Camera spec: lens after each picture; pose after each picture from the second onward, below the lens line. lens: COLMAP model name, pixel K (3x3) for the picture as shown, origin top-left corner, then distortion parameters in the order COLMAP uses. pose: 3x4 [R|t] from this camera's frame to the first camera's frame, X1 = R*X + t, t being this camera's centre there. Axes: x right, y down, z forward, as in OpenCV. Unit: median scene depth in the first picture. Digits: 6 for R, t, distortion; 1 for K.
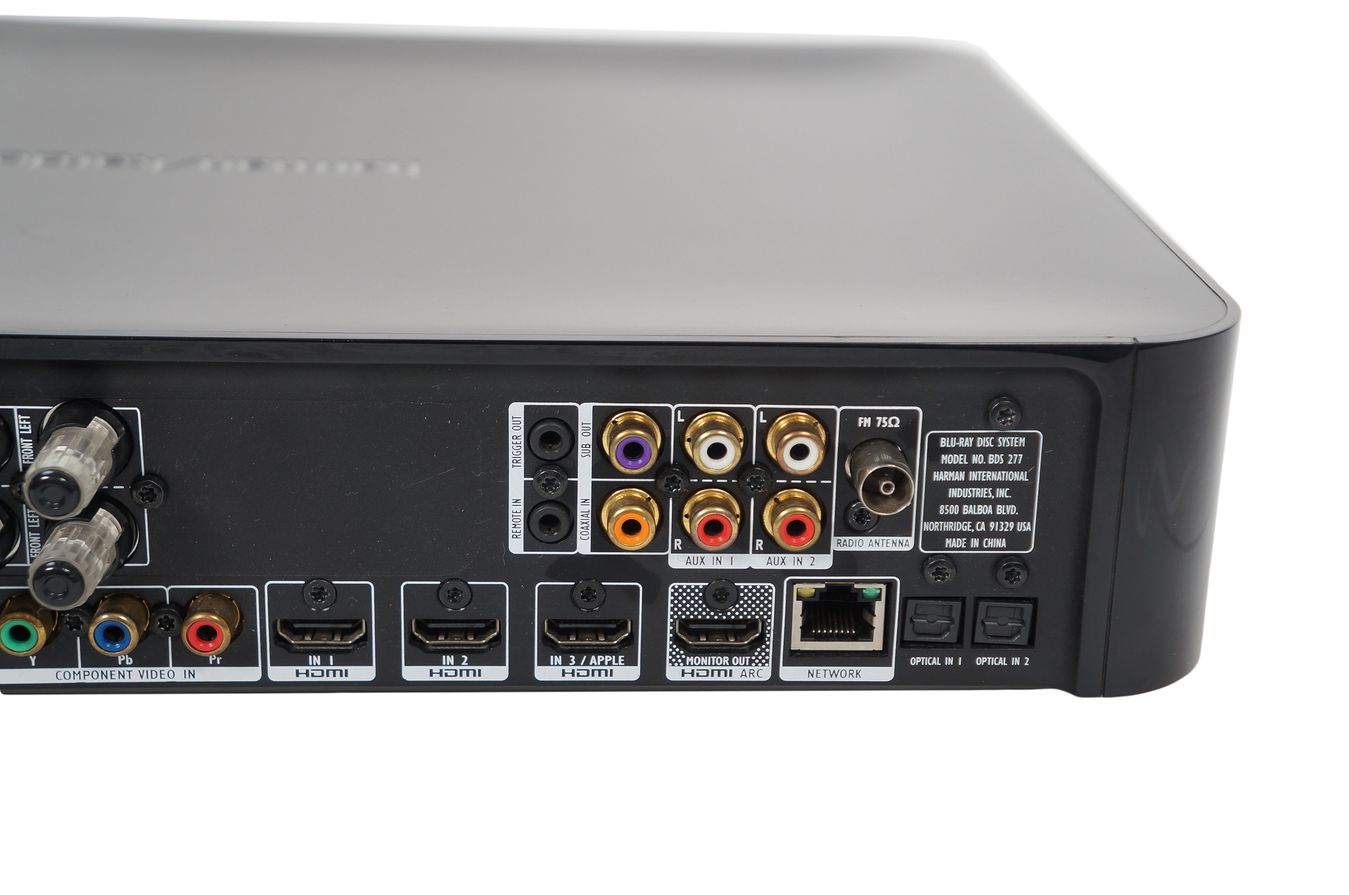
lens RADIAL K [[2335.0, 0, 681.9], [0, 2335.0, 502.7], [0, 0, 1]] dist [0.235912, 0.000000]
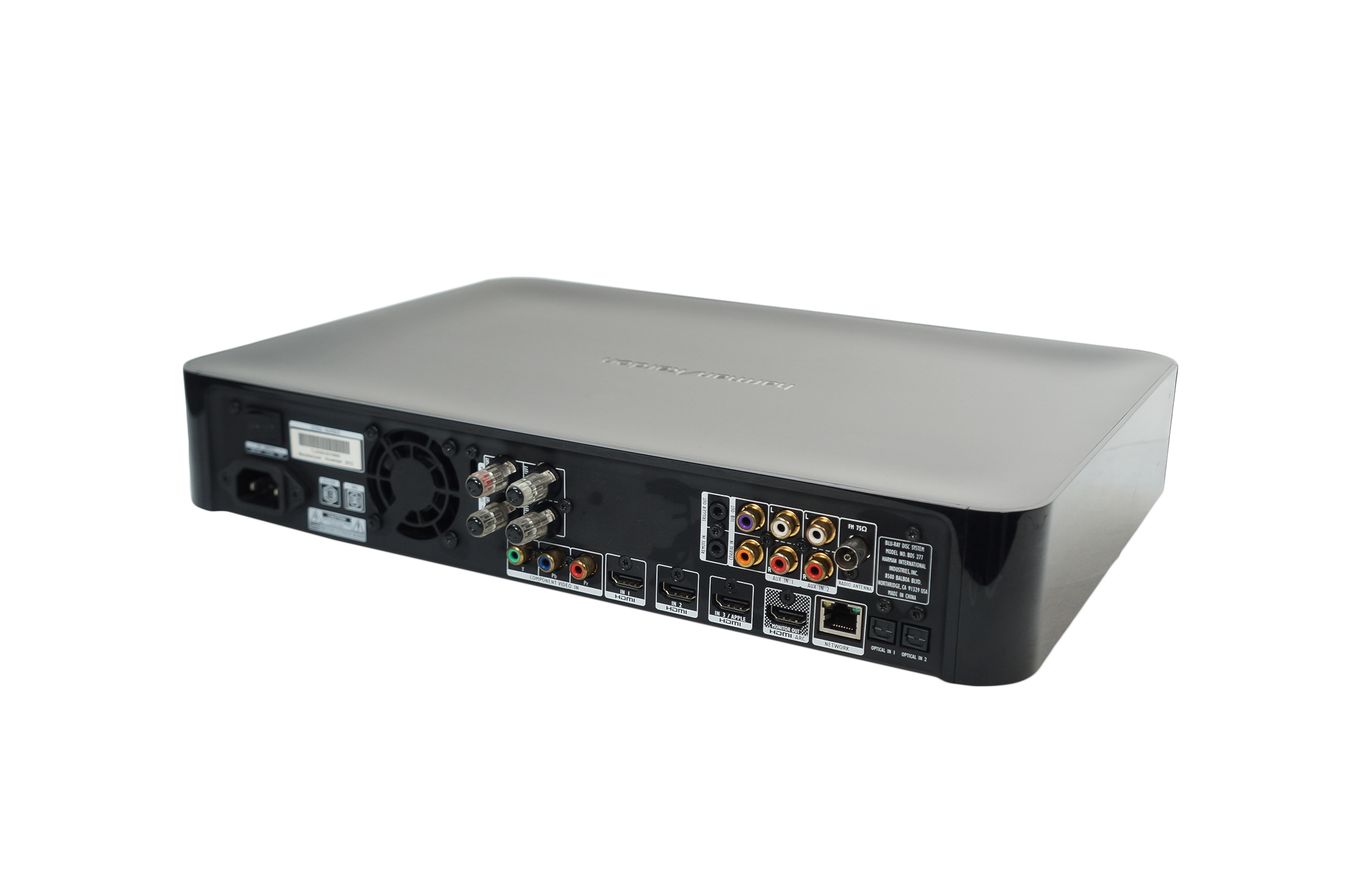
lens RADIAL K [[1520.1, 0, 682.7], [0, 1520.1, 440.7], [0, 0, 1]] dist [-0.015272, 0.000000]
pose [[0.856801, 0.136035, -0.497379, 0.606988], [-0.182714, 0.982083, -0.046146, -0.019272], [0.482190, 0.130416, 0.866305, -0.264228]]
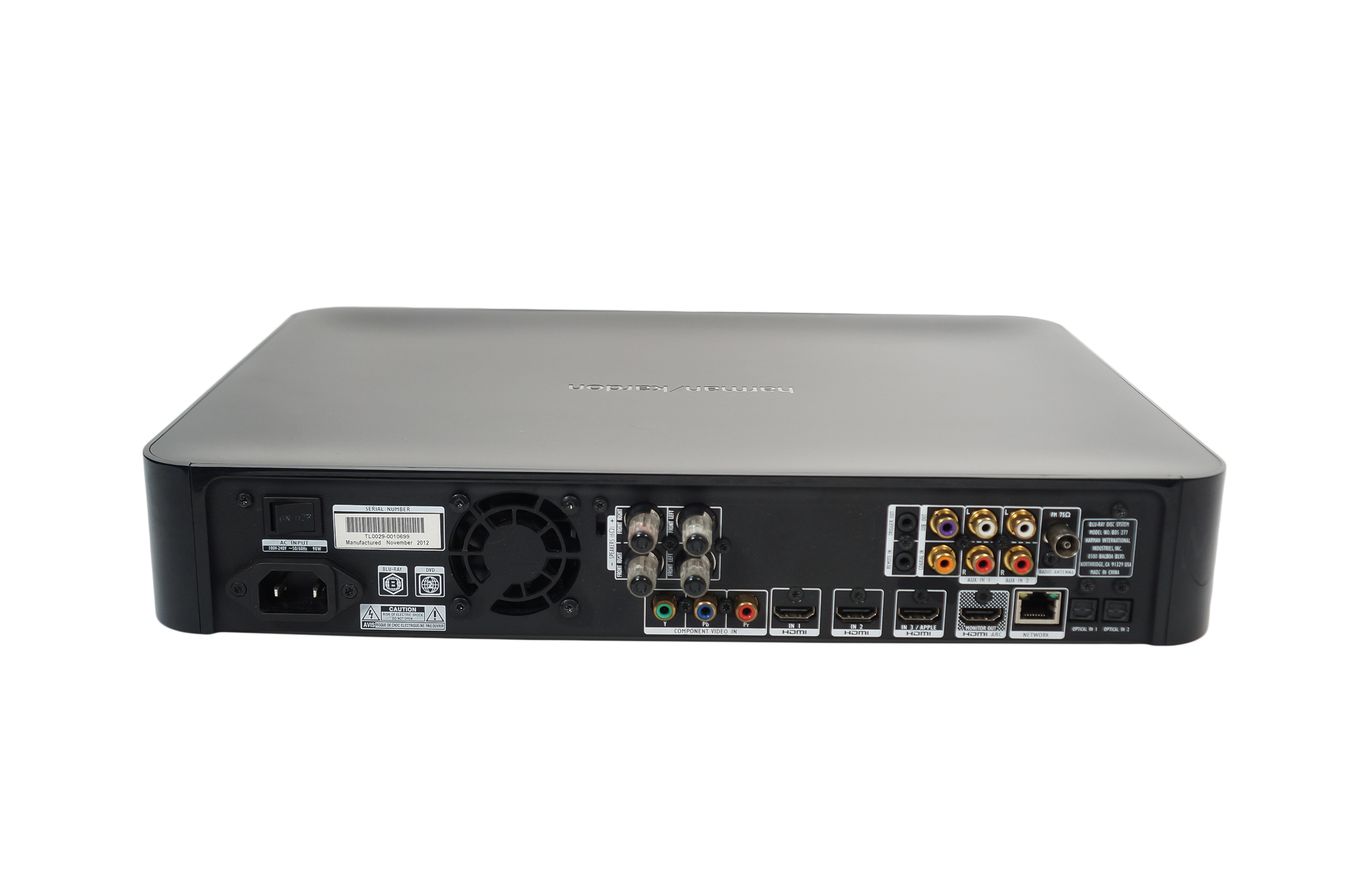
lens RADIAL K [[1520.1, 0, 678.8], [0, 1520.1, 440.1], [0, 0, 1]] dist [-0.015272, 0.000000]
pose [[0.998949, 0.001580, -0.045798, -0.196440], [-0.005495, 0.996325, -0.085473, 0.017702], [0.045495, 0.085635, 0.995287, -0.391123]]
